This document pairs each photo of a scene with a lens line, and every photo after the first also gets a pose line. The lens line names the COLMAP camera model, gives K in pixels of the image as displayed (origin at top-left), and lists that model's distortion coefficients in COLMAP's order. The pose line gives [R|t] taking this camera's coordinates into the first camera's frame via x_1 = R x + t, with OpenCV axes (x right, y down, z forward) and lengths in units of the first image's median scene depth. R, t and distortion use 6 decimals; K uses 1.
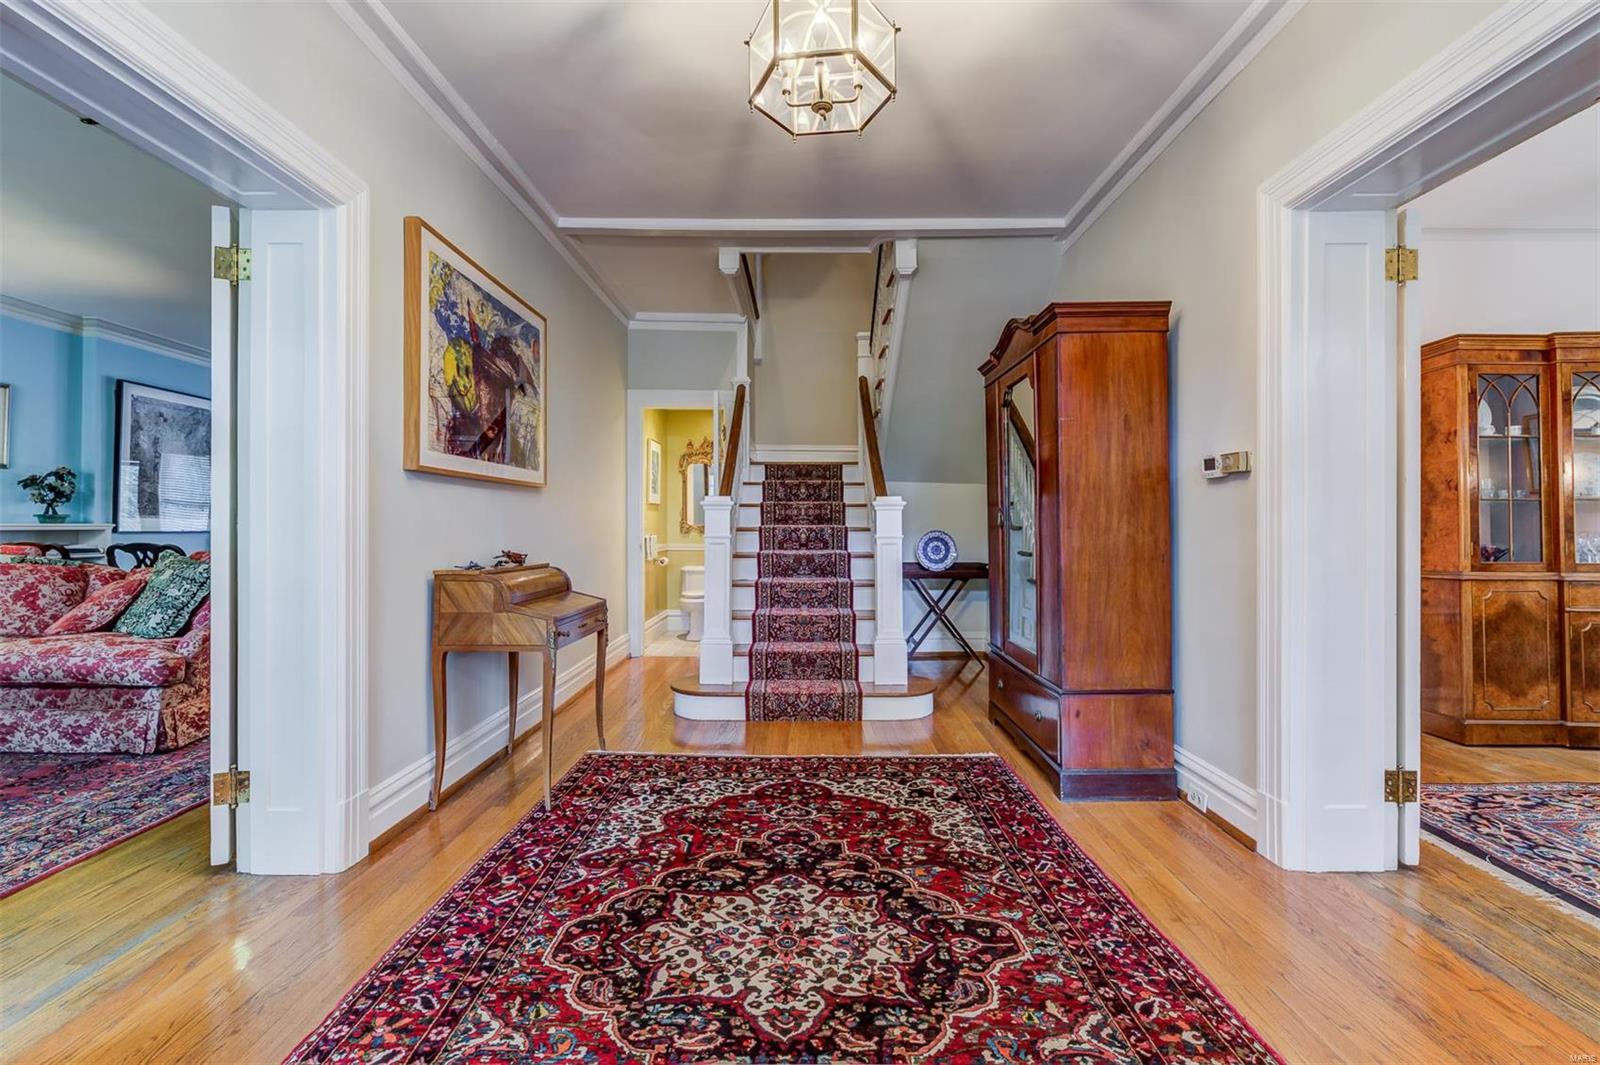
lens RADIAL K [[768.4, 0, 800.0], [0, 768.4, 532.5], [0, 0, 1]] dist [-0.001557, -0.001636]
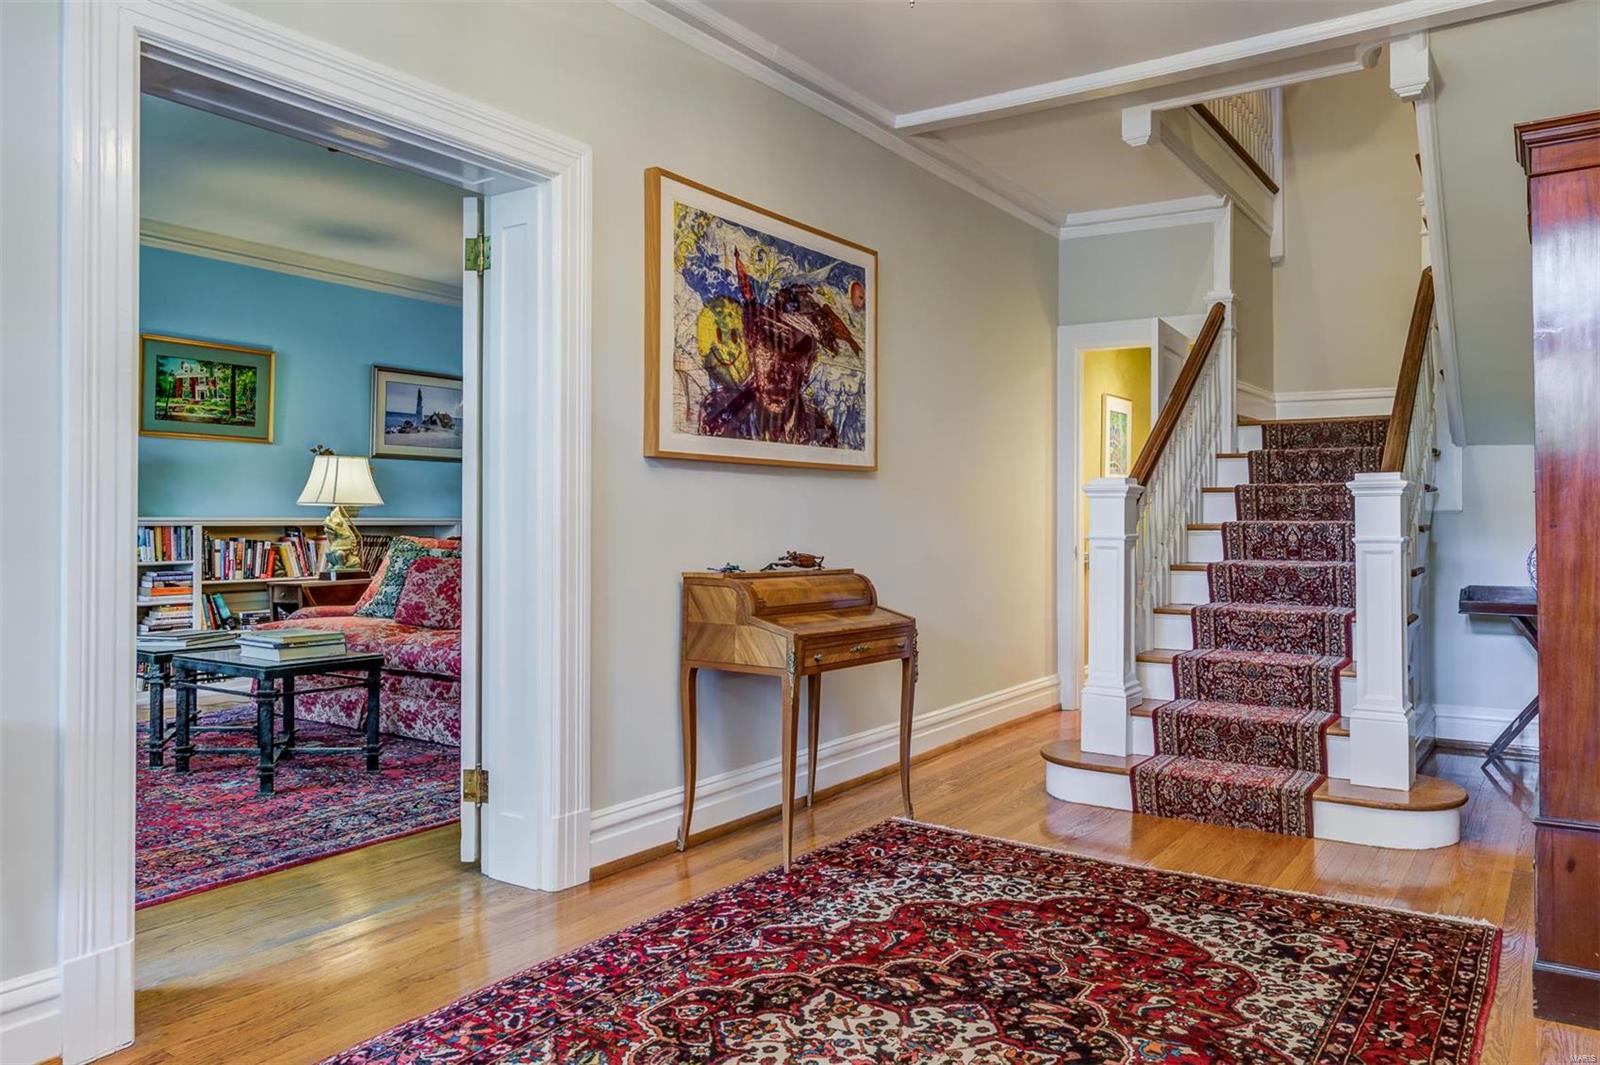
lens RADIAL K [[1142.4, 0, 800.0], [0, 1142.4, 532.5], [0, 0, 1]] dist [0.006903, -0.001918]
pose [[0.828649, 0.007293, -0.559720, 0.342334], [-0.007074, 0.999972, 0.002557, 0.000647], [0.559723, 0.001840, 0.828678, 0.012486]]
